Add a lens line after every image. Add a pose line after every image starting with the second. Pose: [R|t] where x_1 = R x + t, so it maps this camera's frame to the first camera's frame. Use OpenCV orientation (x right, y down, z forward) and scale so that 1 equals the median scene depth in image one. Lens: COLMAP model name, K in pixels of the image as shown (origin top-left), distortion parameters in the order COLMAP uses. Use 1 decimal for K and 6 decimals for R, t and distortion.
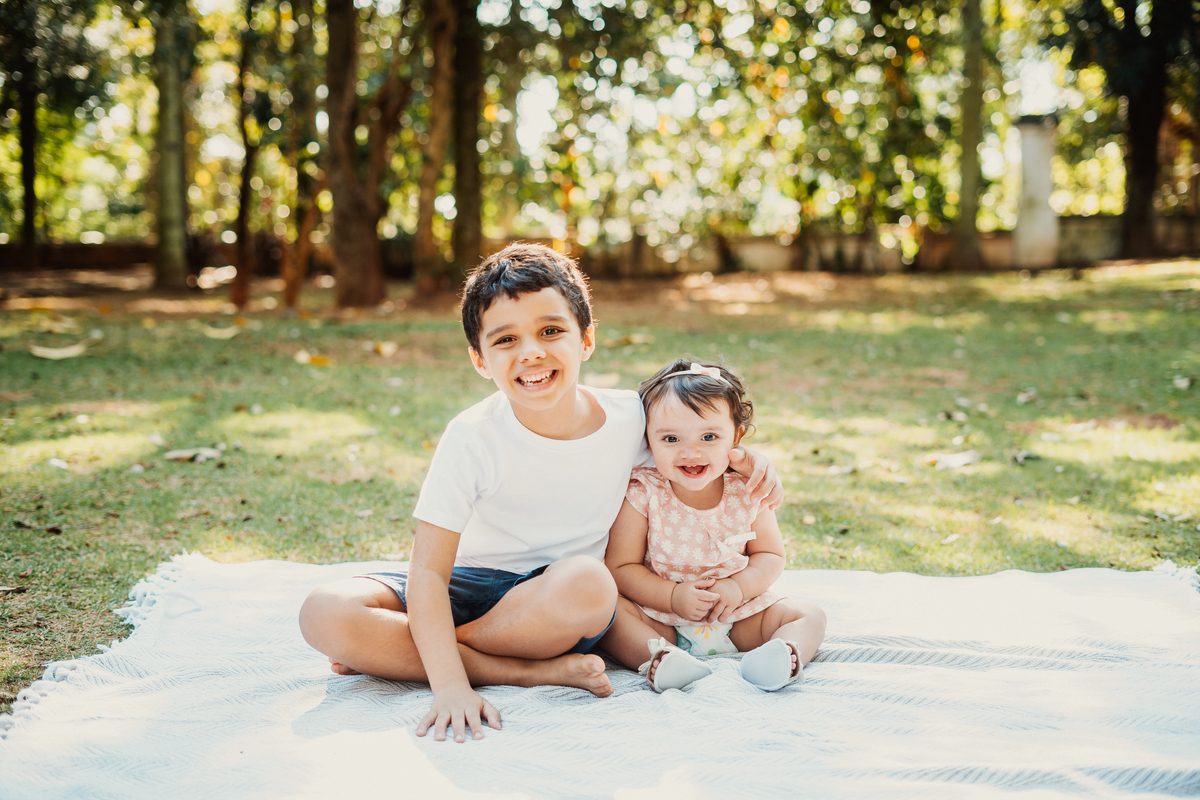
lens RADIAL K [[1664.5, 0, 600.0], [0, 1664.5, 396.8], [0, 0, 1]] dist [-0.013933, 0.018575]
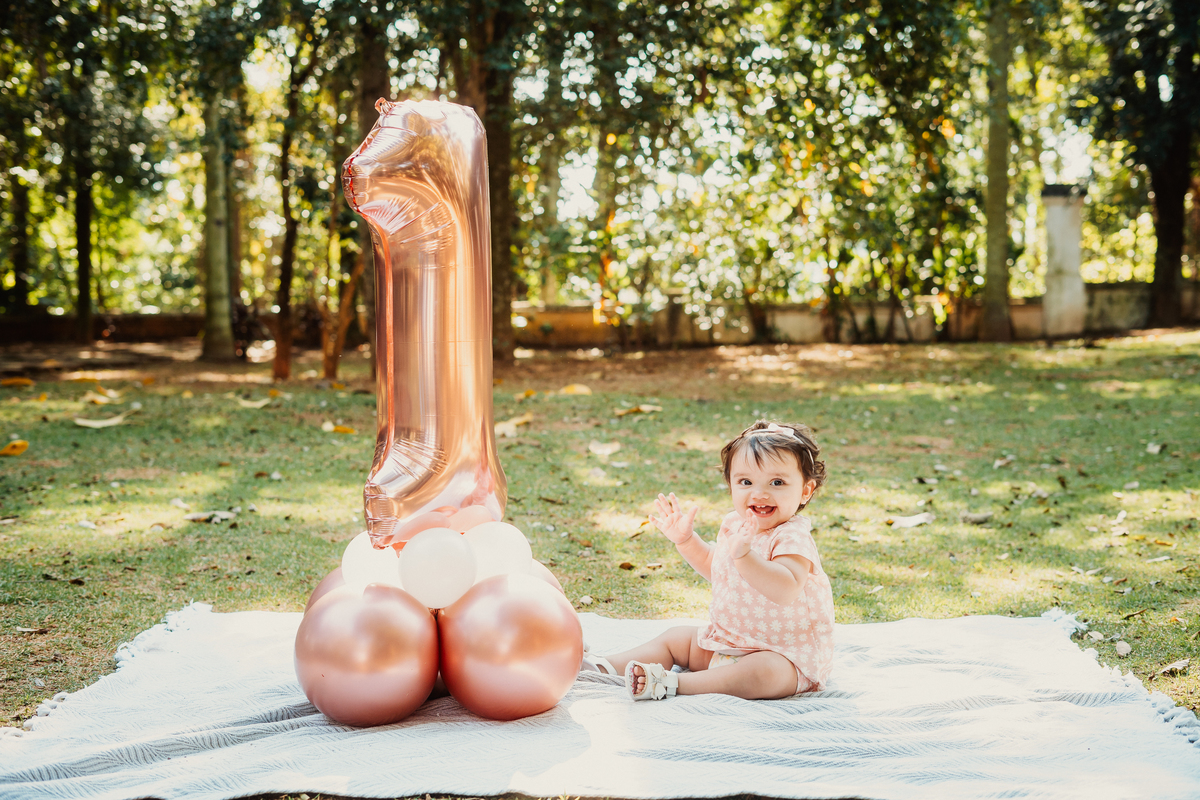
lens RADIAL K [[1664.5, 0, 600.0], [0, 1664.5, 396.8], [0, 0, 1]] dist [-0.013933, 0.018575]
pose [[0.999500, -0.003510, -0.031408, 0.030791], [0.002234, 0.999174, -0.040569, 0.000587], [0.031524, 0.040478, 0.998683, -0.060054]]
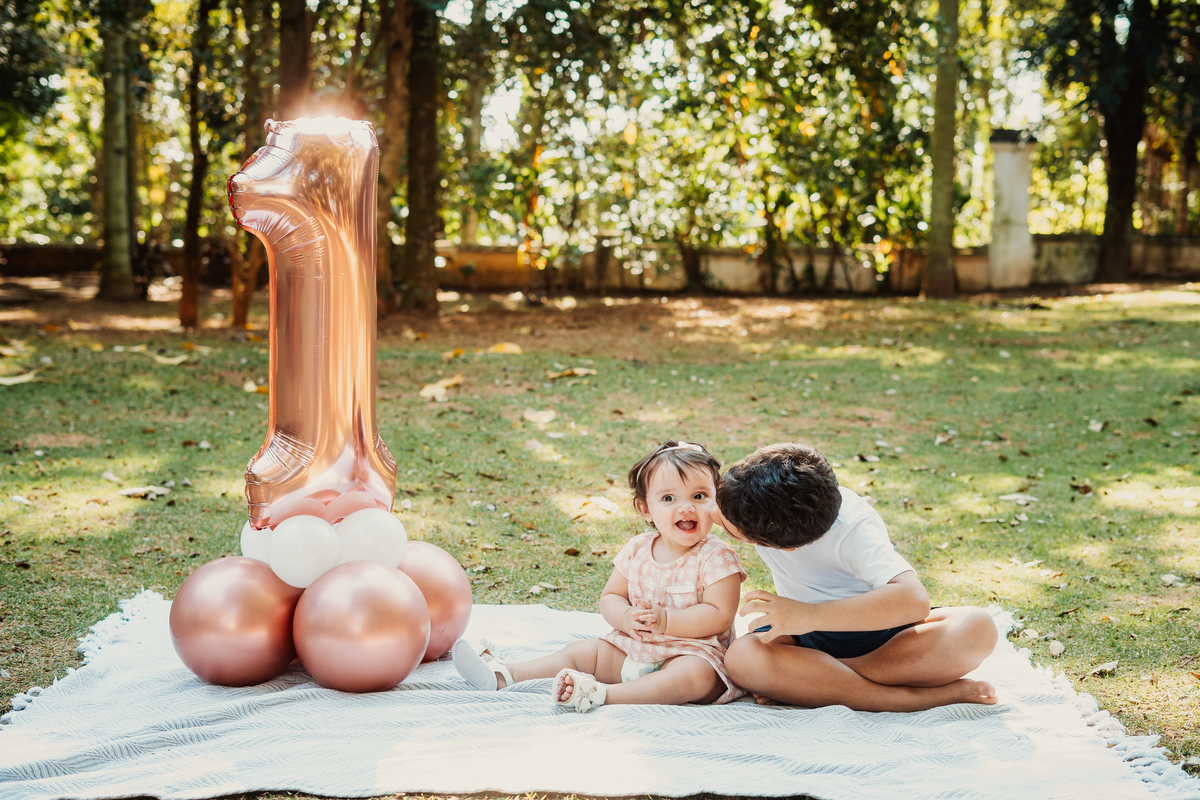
lens RADIAL K [[1777.2, 0, 597.6], [0, 1777.2, 413.4], [0, 0, 1]] dist [-0.011539, 0.004810]
pose [[0.999818, 0.012651, 0.014295, 0.020784], [-0.012701, 0.999914, 0.003389, -0.015318], [-0.014251, -0.003570, 0.999892, -0.101300]]
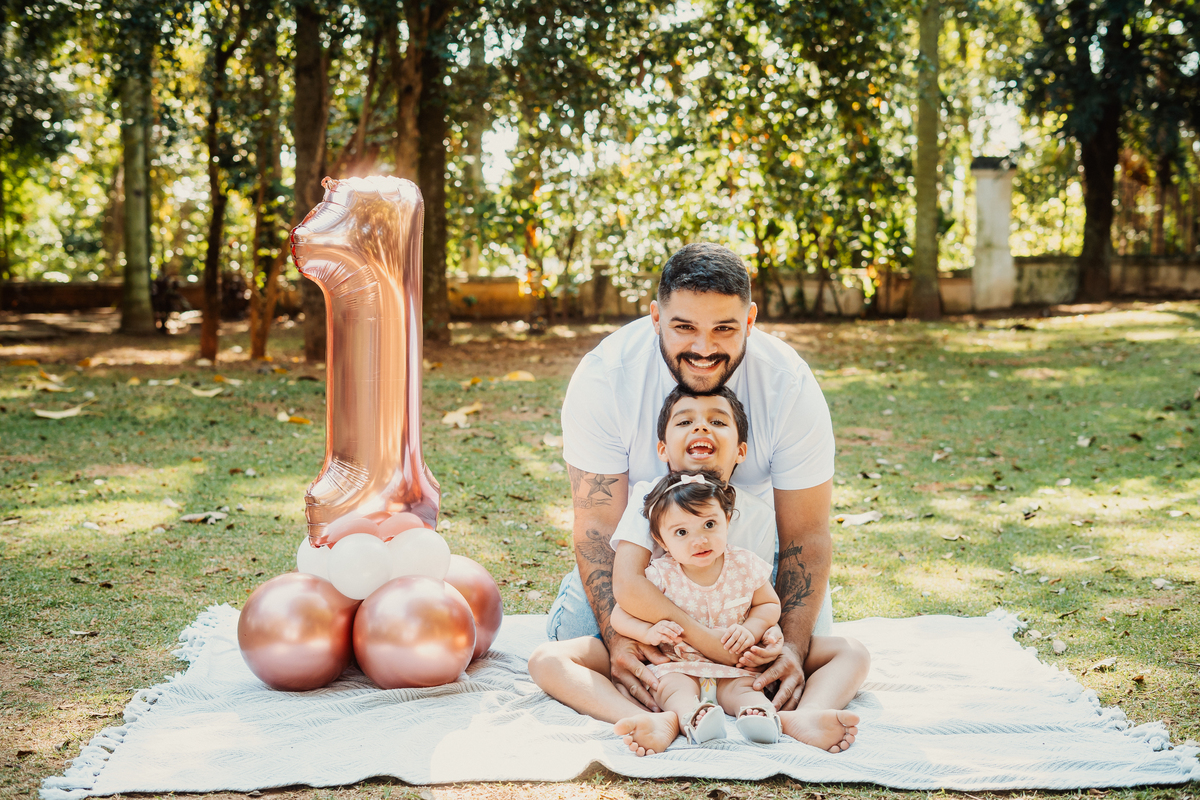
lens RADIAL K [[1725.8, 0, 567.2], [0, 1725.8, 402.3], [0, 0, 1]] dist [-0.008254, -0.004454]
pose [[0.999996, -0.002808, 0.000751, 0.006115], [0.002820, 0.999871, -0.015788, -0.016538], [-0.000707, 0.015790, 0.999875, -0.136066]]
